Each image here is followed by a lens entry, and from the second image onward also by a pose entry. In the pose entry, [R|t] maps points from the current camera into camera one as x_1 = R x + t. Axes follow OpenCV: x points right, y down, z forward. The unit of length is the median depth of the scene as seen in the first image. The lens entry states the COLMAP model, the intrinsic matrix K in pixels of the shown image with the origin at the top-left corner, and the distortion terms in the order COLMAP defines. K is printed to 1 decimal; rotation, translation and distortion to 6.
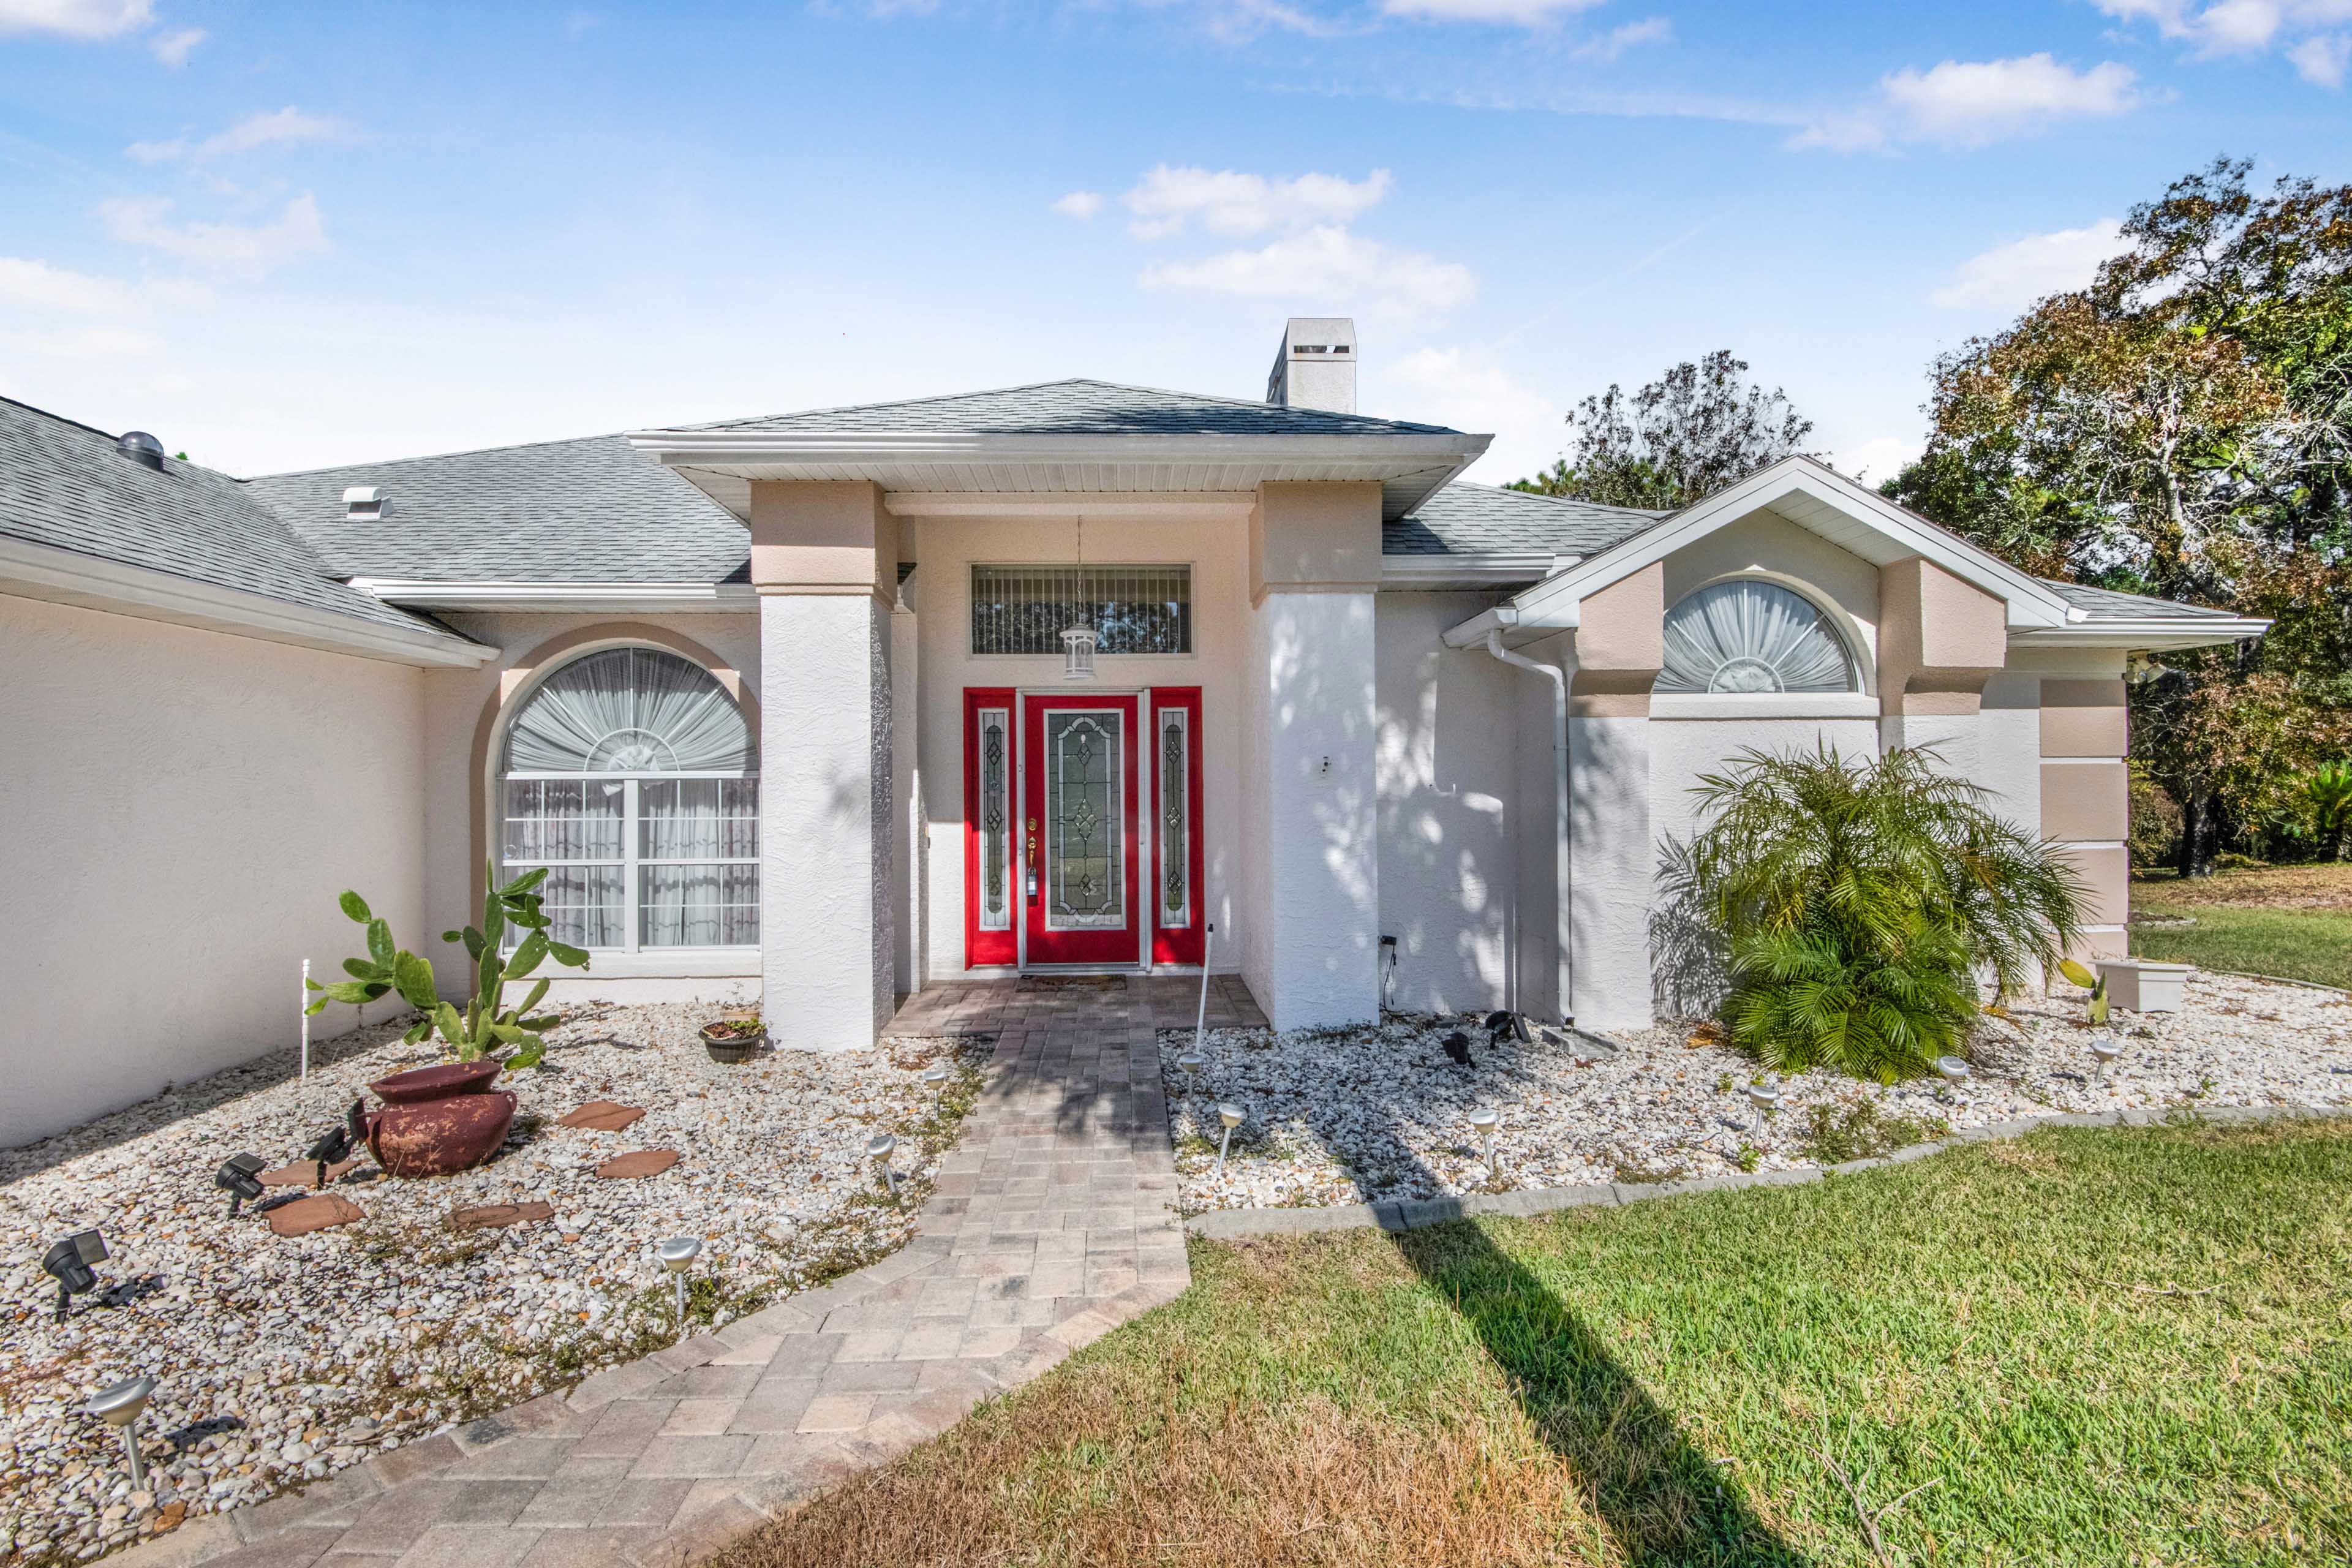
lens RADIAL K [[1092.0, 0, 1161.8], [0, 1092.0, 768.2], [0, 0, 1]] dist [-0.001391, -0.000322]
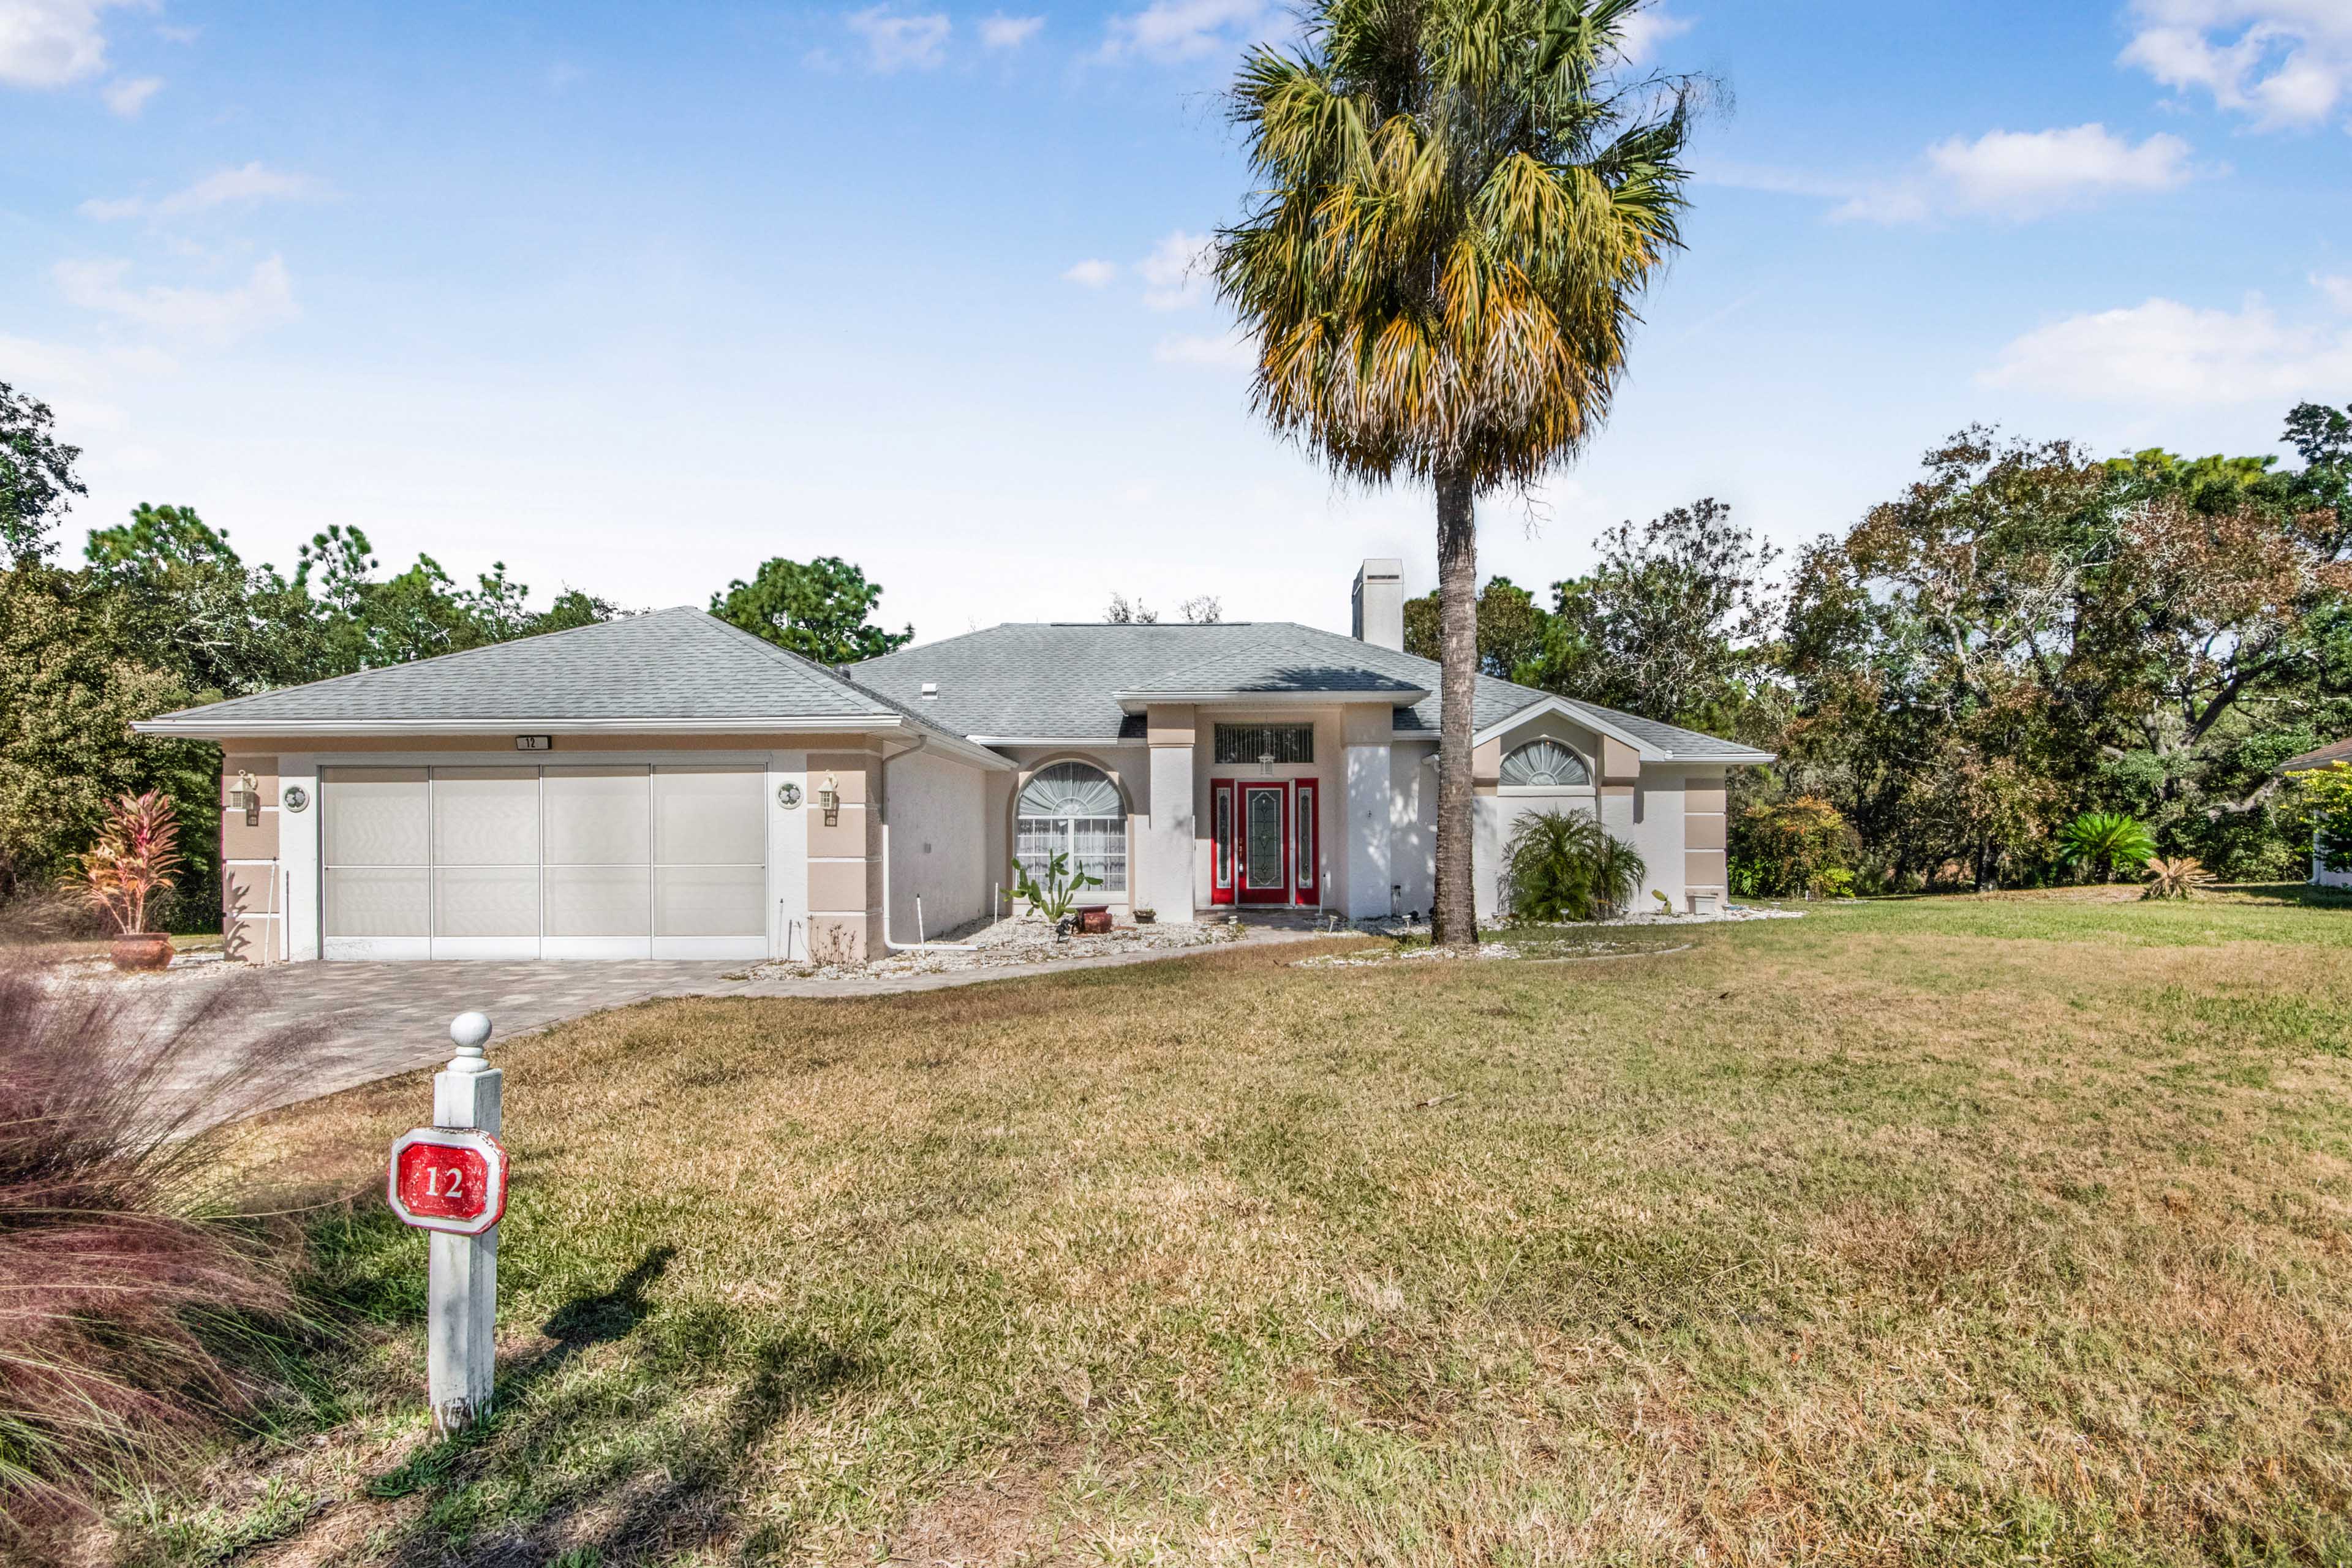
lens RADIAL K [[1085.2, 0, 1184.0], [0, 1085.2, 827.3], [0, 0, 1]] dist [-0.000606, -0.000255]
pose [[0.997781, 0.005187, -0.066383, -0.094179], [-0.004355, 0.999910, 0.012665, -0.002194], [0.066443, -0.012348, 0.997714, -1.293419]]
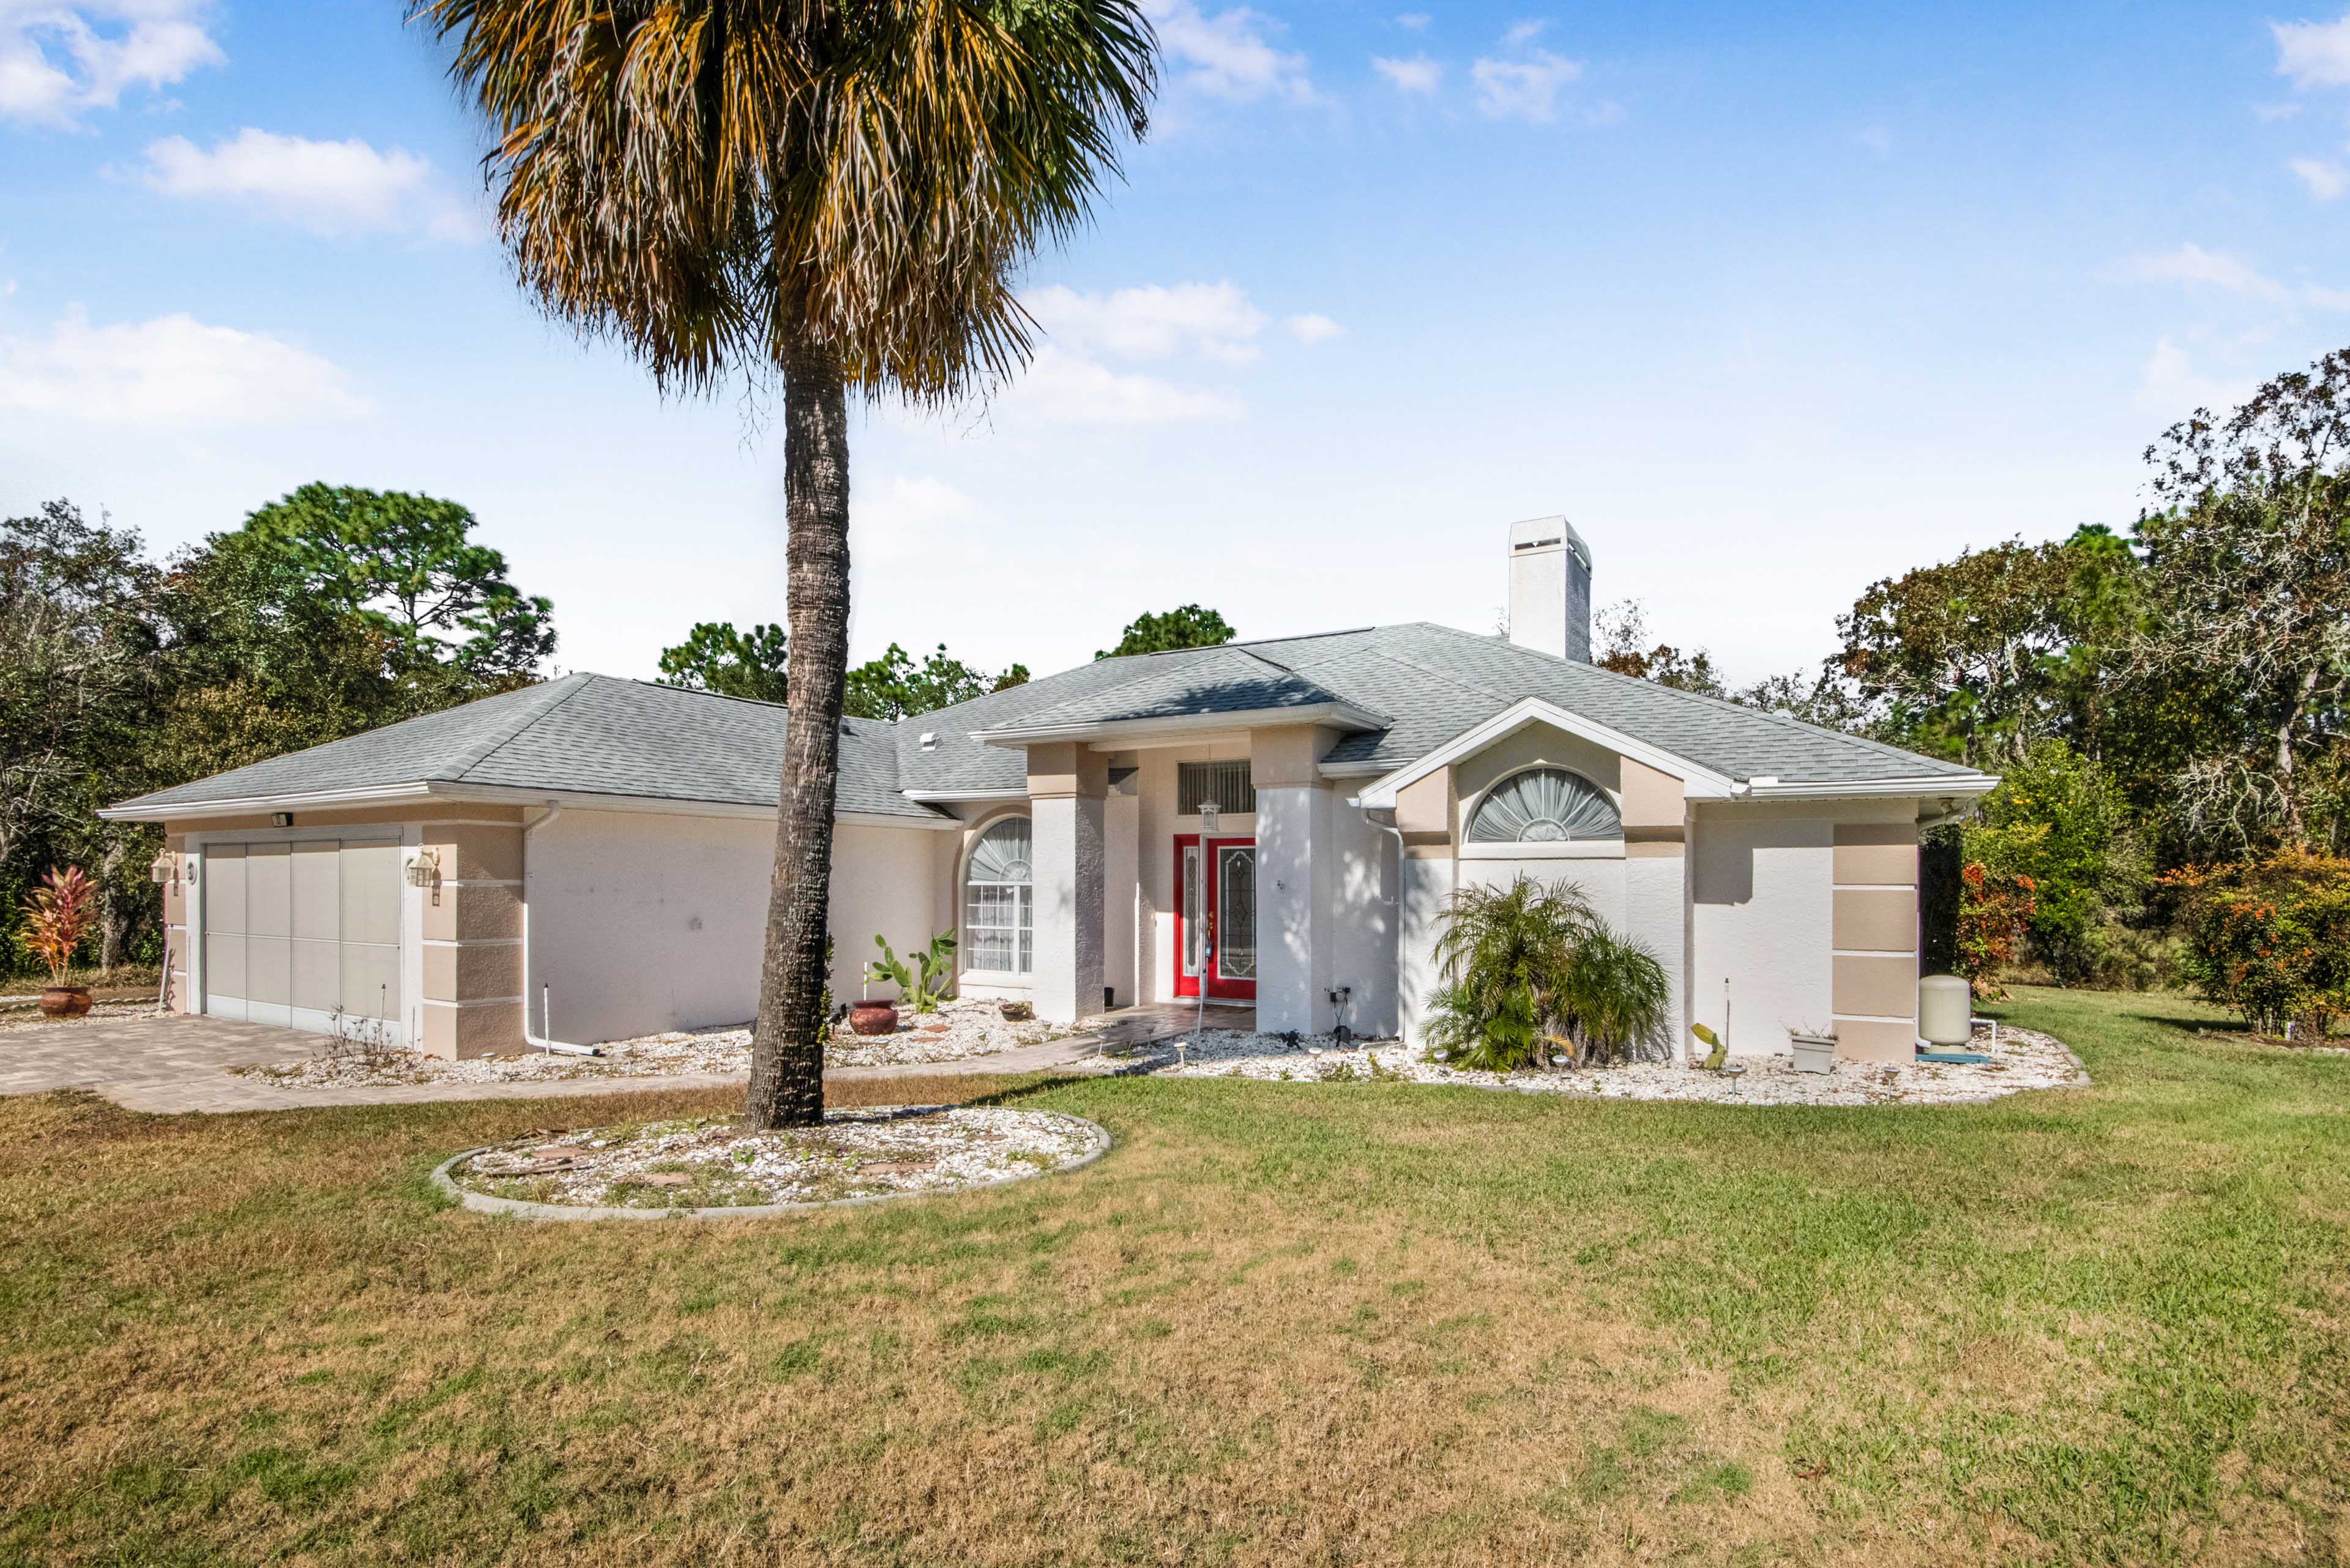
lens RADIAL K [[1110.6, 0, 1174.7], [0, 1110.6, 880.9], [0, 0, 1]] dist [-0.014300, -0.000120]
pose [[0.844924, 0.010956, -0.534774, 0.809767], [0.000676, 0.999768, 0.021550, -0.041072], [0.534886, -0.018570, 0.844720, -0.517507]]
